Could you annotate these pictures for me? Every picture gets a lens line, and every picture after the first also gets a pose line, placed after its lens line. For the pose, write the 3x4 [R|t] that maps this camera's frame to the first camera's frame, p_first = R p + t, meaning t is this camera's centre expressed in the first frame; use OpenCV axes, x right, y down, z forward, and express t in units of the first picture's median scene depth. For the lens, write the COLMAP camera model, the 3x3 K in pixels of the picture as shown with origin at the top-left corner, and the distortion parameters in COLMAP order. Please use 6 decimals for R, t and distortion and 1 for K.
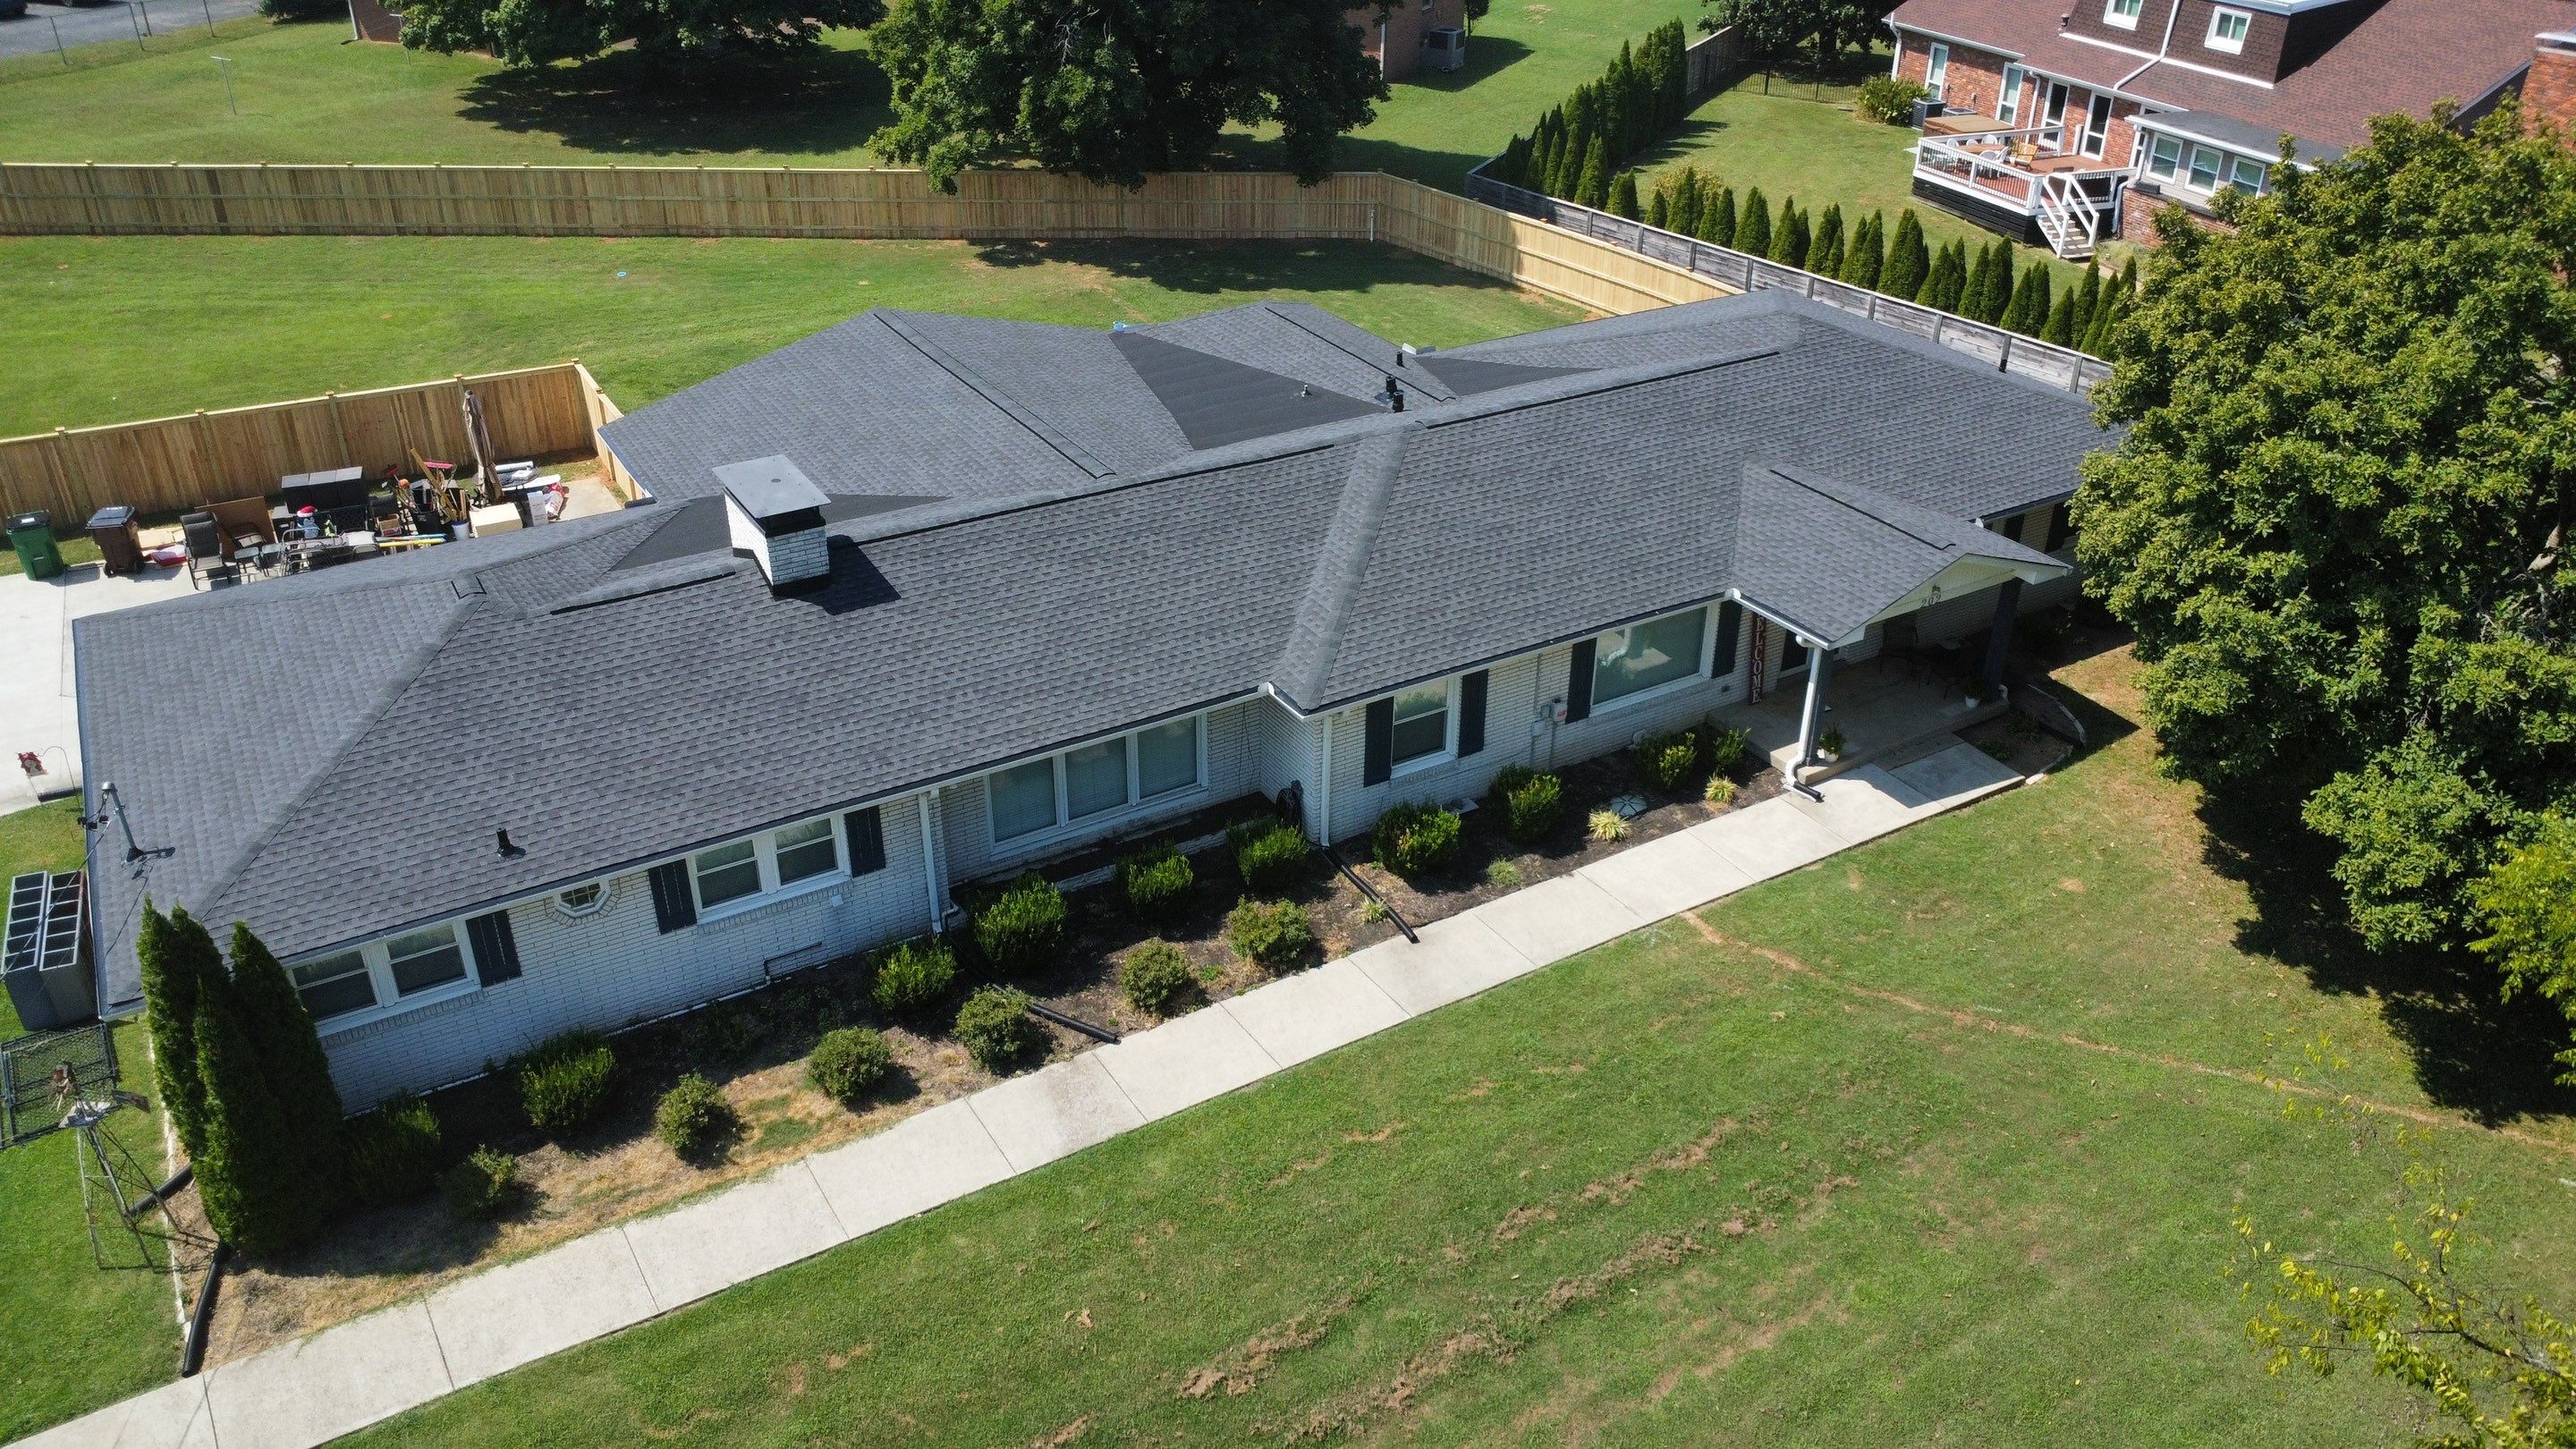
lens RADIAL K [[1852.6, 0, 1308.0], [0, 1852.6, 712.5], [0, 0, 1]] dist [-0.005182, -0.008789]
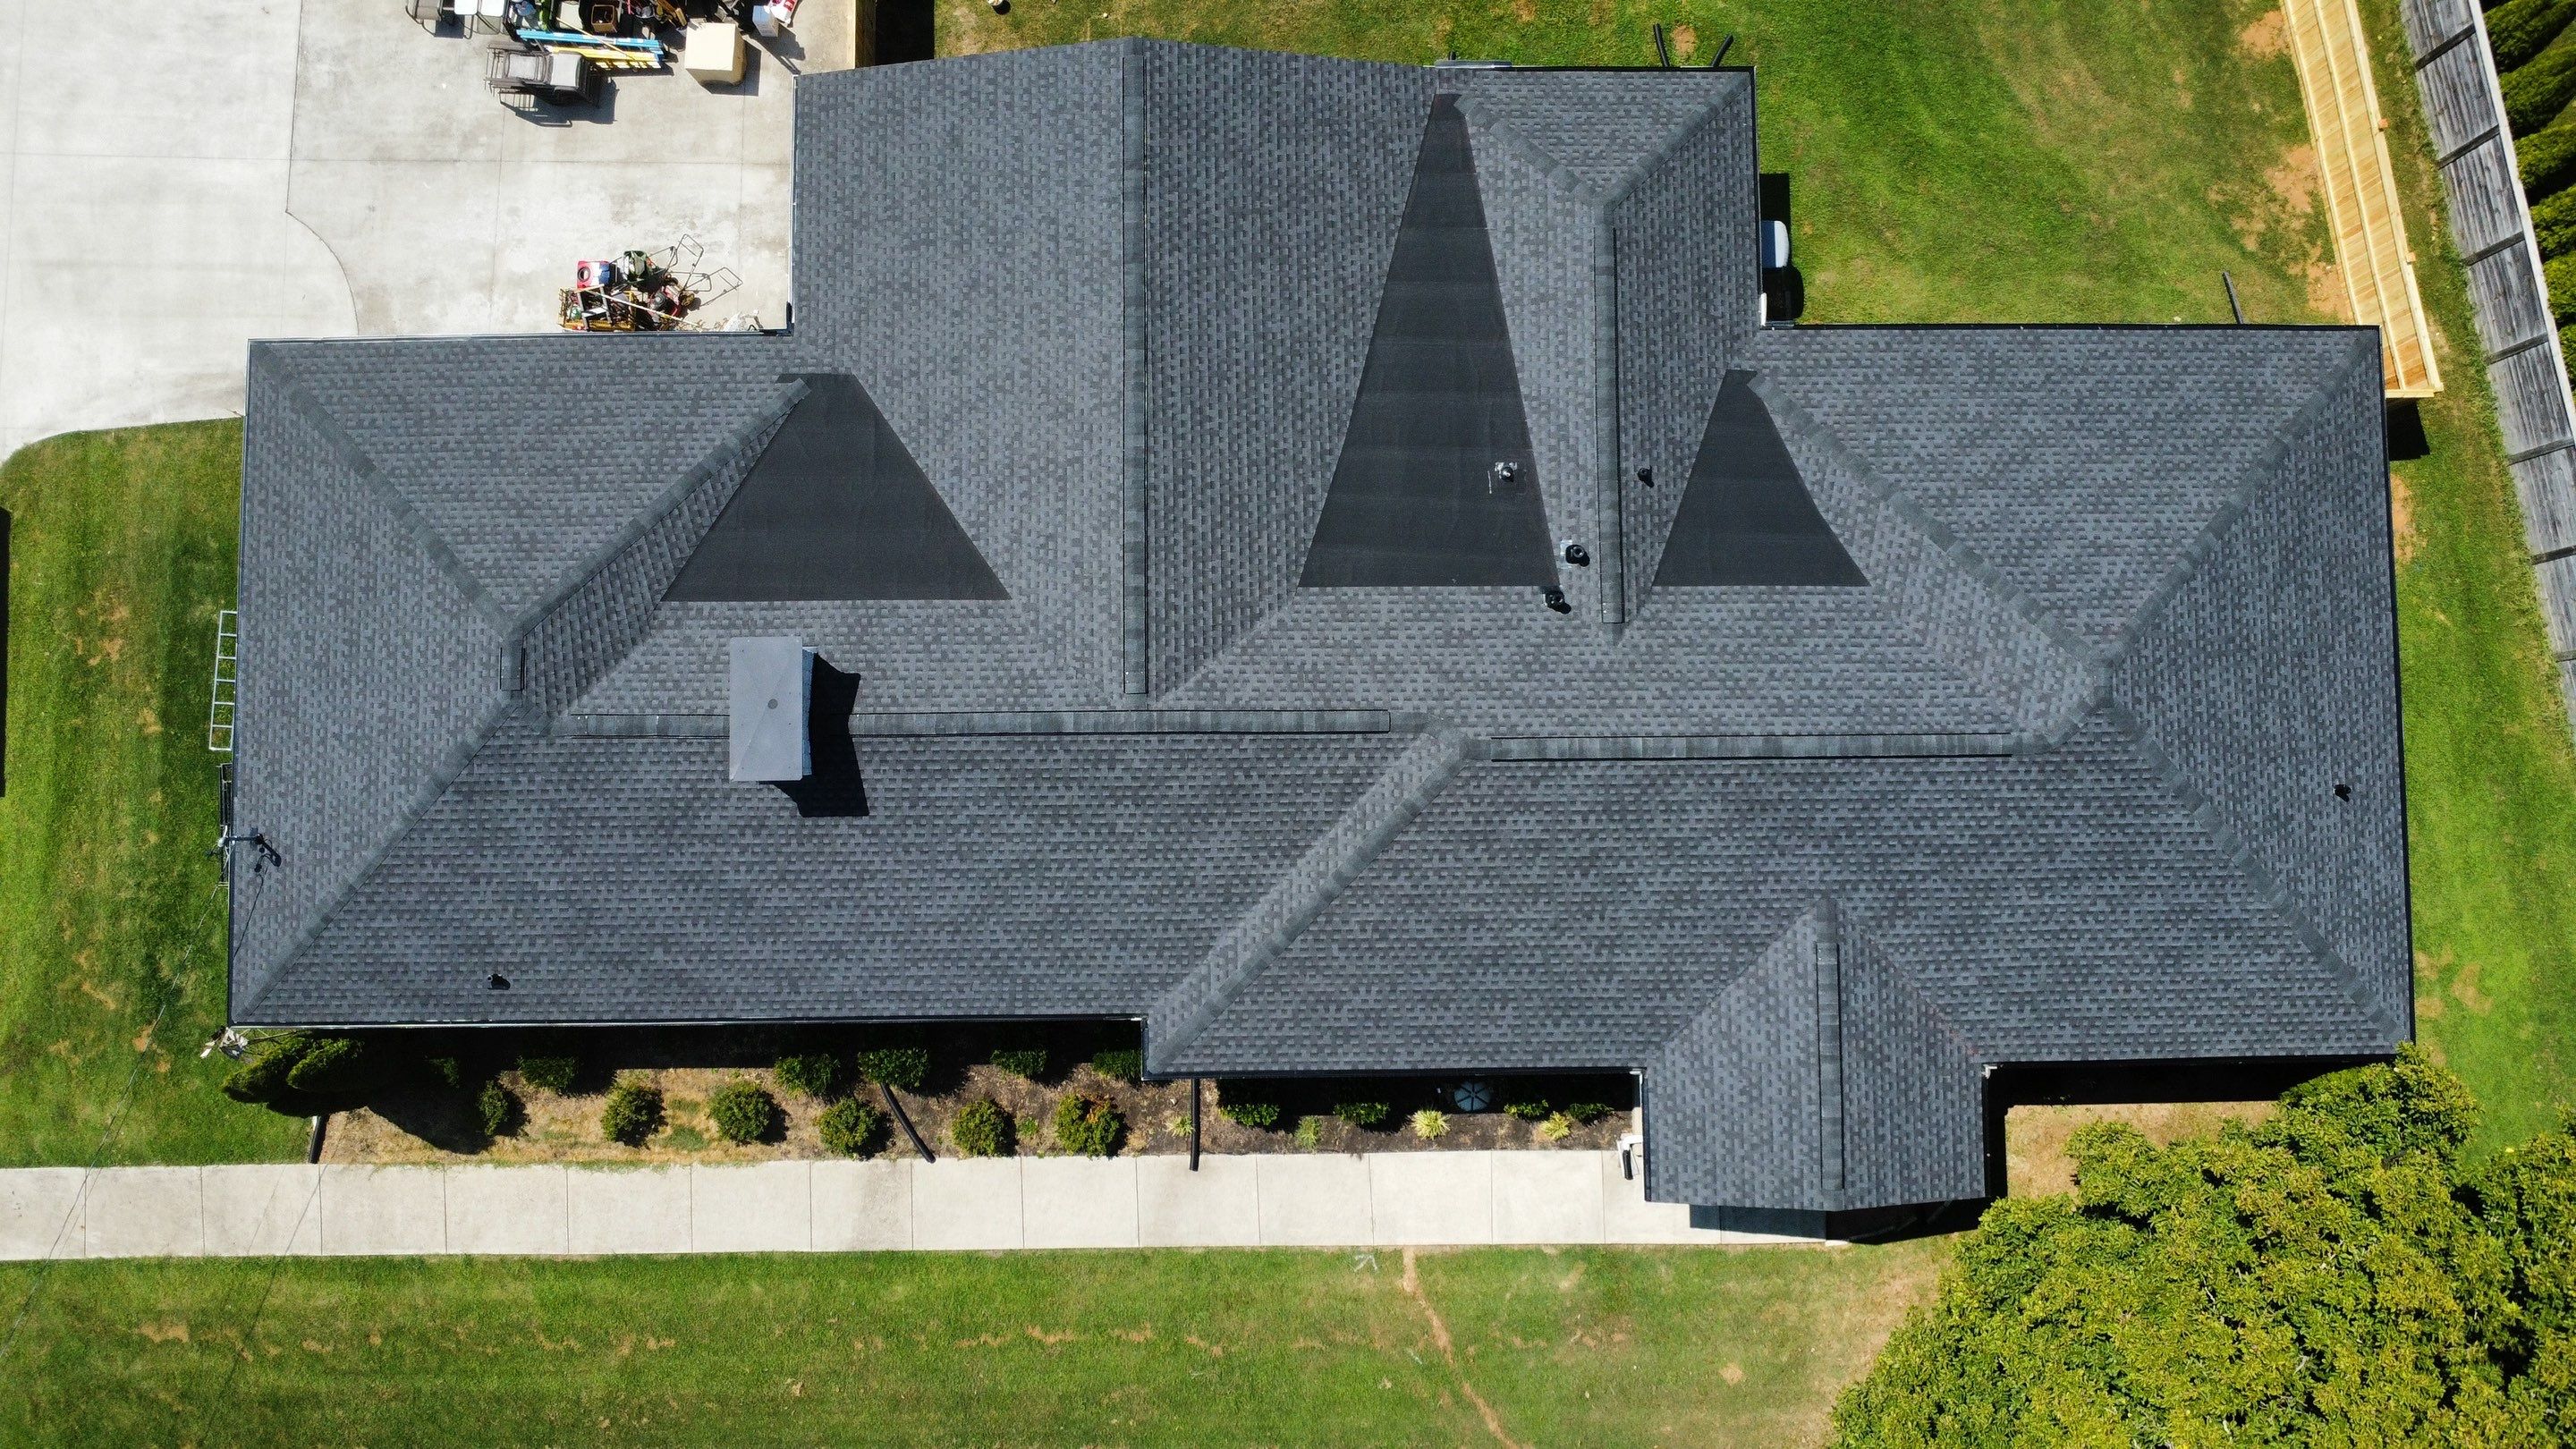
lens RADIAL K [[1852.6, 0, 1308.0], [0, 1852.6, 712.5], [0, 0, 1]] dist [-0.005182, -0.008789]
pose [[0.857412, 0.513929, -0.026867, -0.000621], [-0.263831, 0.483786, 0.834473, -1.174543], [0.441857, -0.708399, 0.550394, 0.615915]]
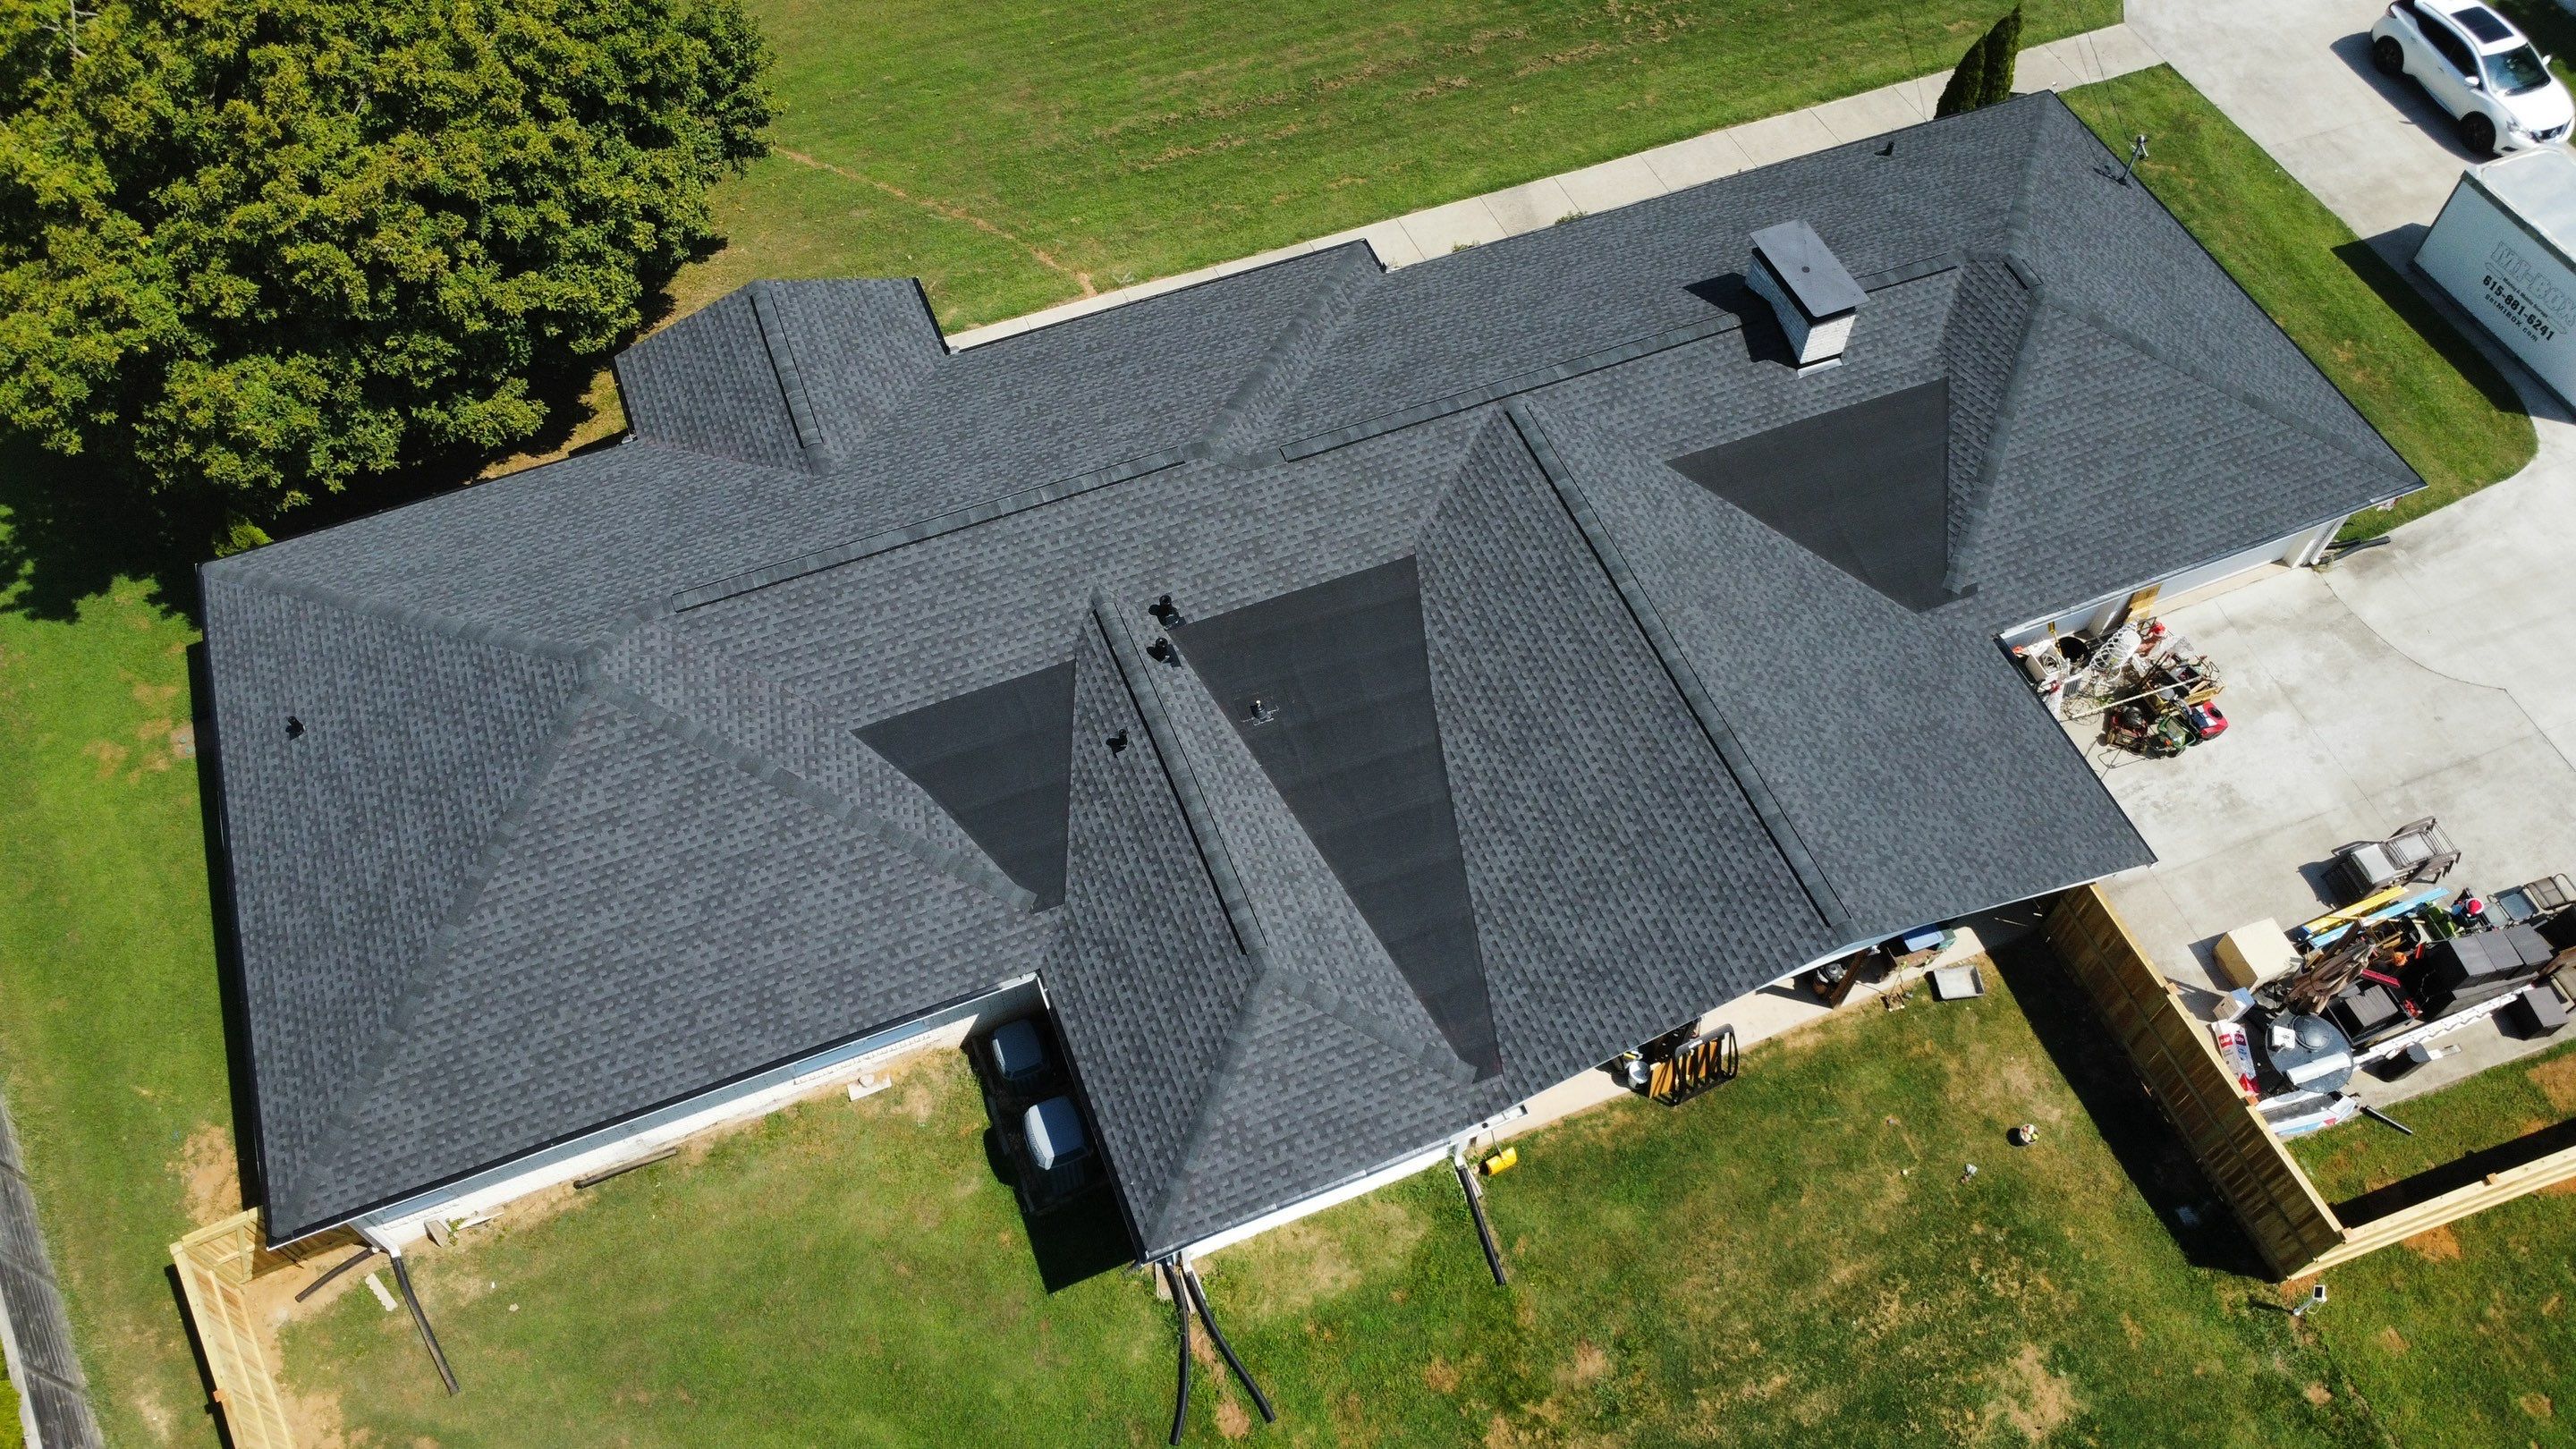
lens RADIAL K [[1875.1, 0, 1288.0], [0, 1875.1, 724.5], [0, 0, 1]] dist [-0.007303, 0.000575]
pose [[-0.986020, -0.150318, 0.071894, -0.104972], [0.060823, 0.076999, 0.995174, -1.419017], [-0.155128, 0.985635, -0.066780, 1.551897]]
